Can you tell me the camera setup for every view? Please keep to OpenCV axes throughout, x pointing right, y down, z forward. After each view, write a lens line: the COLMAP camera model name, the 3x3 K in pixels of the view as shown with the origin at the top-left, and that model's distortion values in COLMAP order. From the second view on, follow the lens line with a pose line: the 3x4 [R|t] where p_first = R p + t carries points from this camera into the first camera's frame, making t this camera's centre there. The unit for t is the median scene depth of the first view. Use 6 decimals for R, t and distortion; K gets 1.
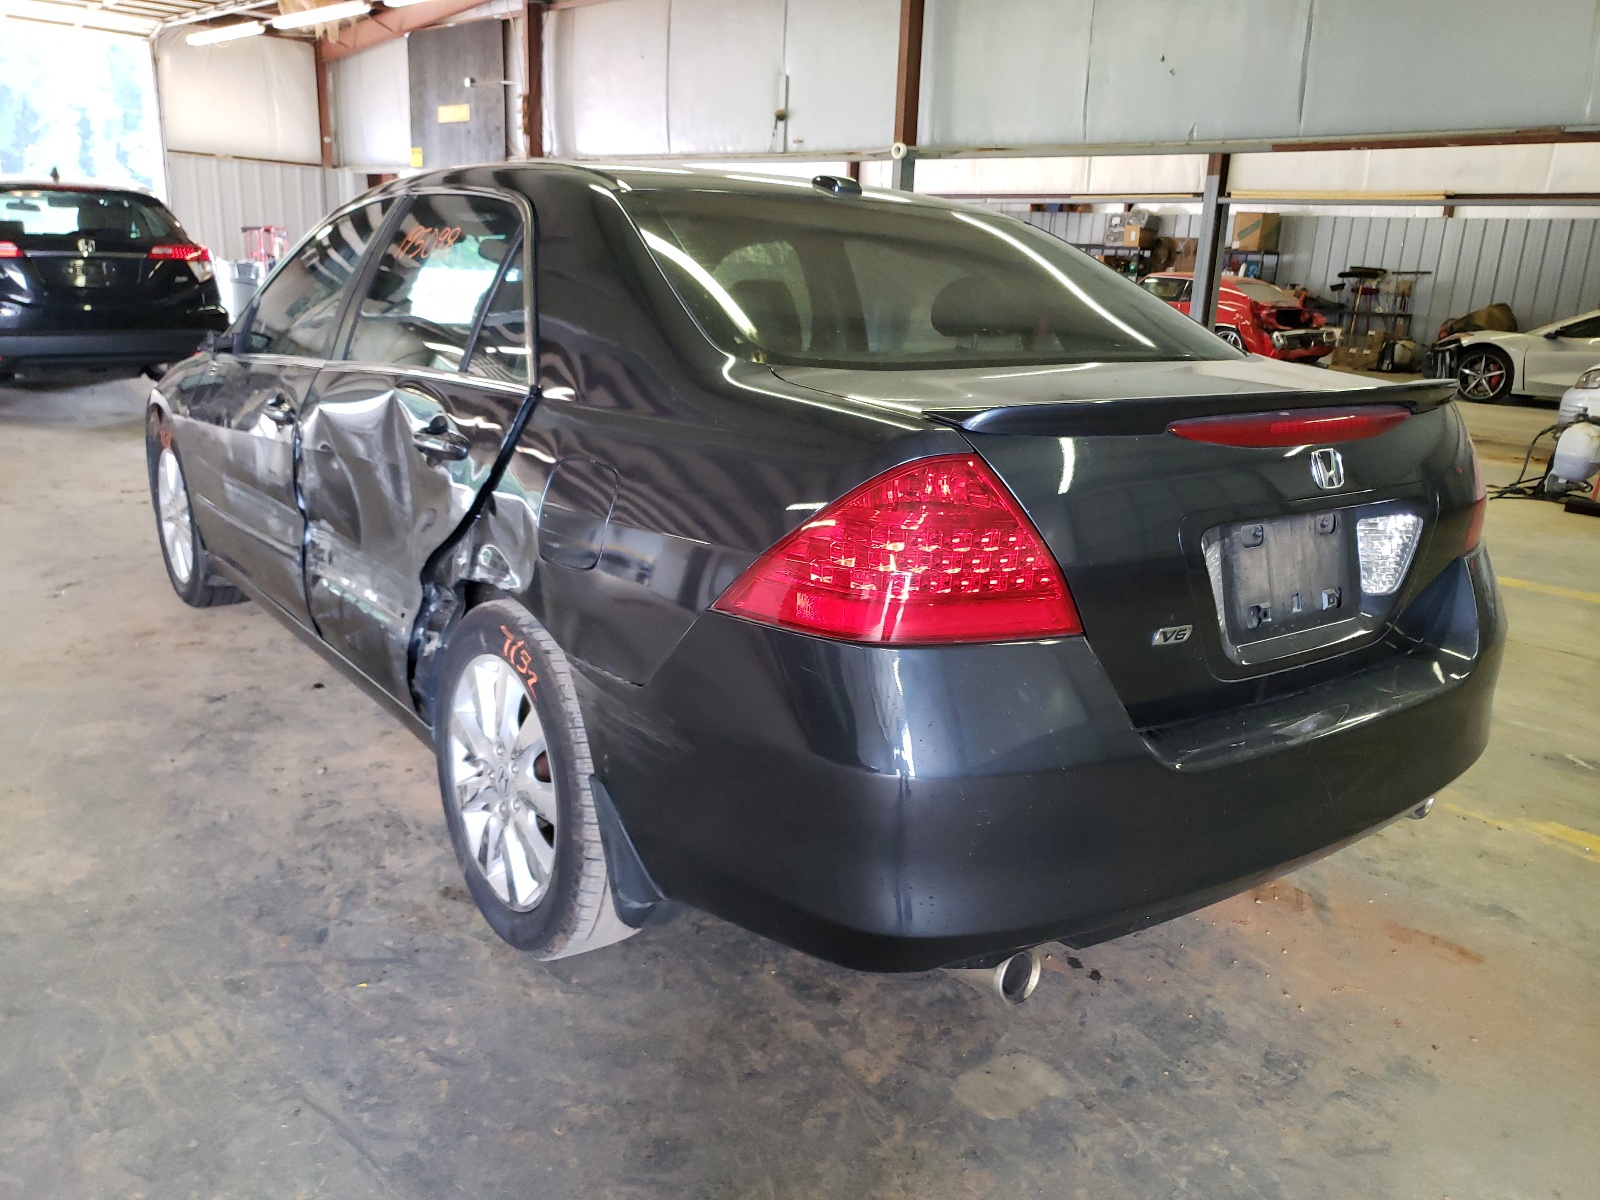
lens RADIAL K [[1277.9, 0, 793.2], [0, 1277.9, 599.5], [0, 0, 1]] dist [0.052123, -0.062974]
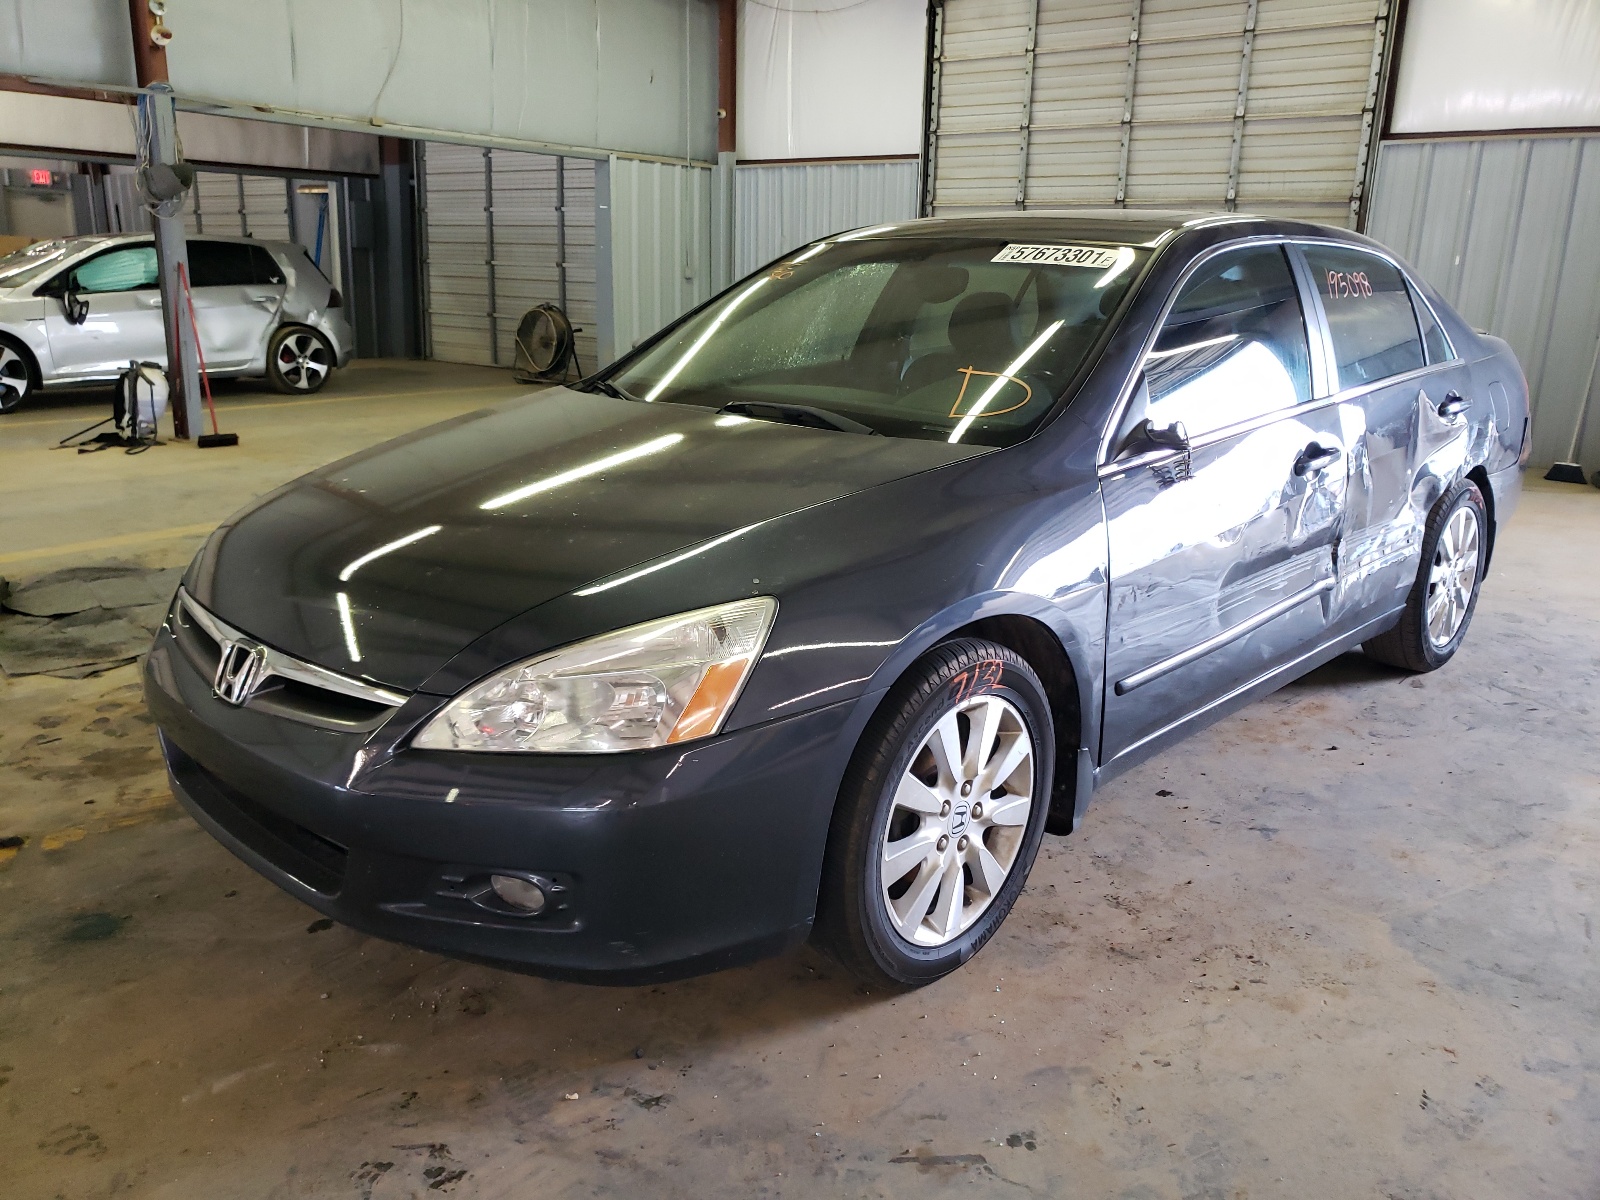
lens RADIAL K [[1277.9, 0, 793.2], [0, 1277.9, 599.5], [0, 0, 1]] dist [0.052123, -0.062974]
pose [[-0.182320, -0.298691, 0.936773, -1.100951], [0.221864, 0.915672, 0.335143, -0.401691], [-0.957881, 0.268939, -0.100677, 1.293138]]
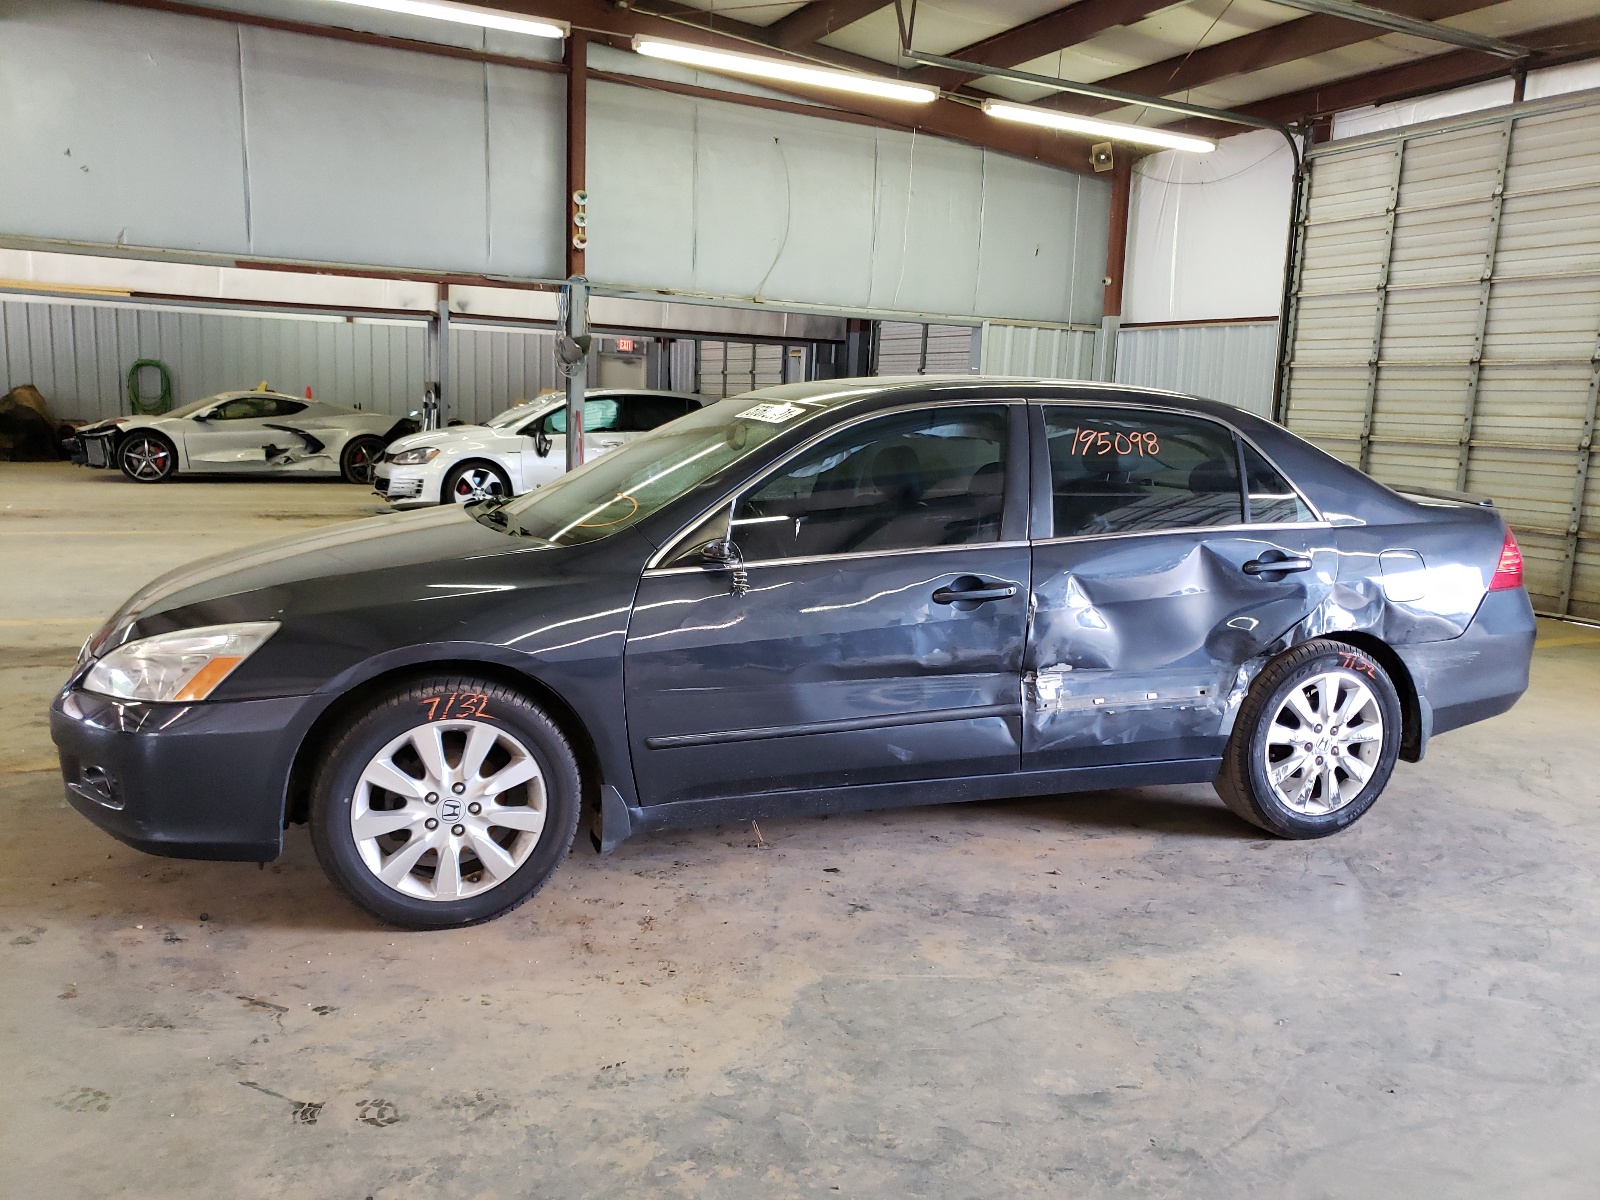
lens RADIAL K [[1274.5, 0, 798.2], [0, 1274.5, 636.3], [0, 0, 1]] dist [-0.002571, 0.050239]
pose [[0.279399, -0.210738, 0.936763, -1.266970], [0.220831, 0.963567, 0.150903, -0.264728], [-0.934436, 0.164704, 0.315757, 0.680722]]
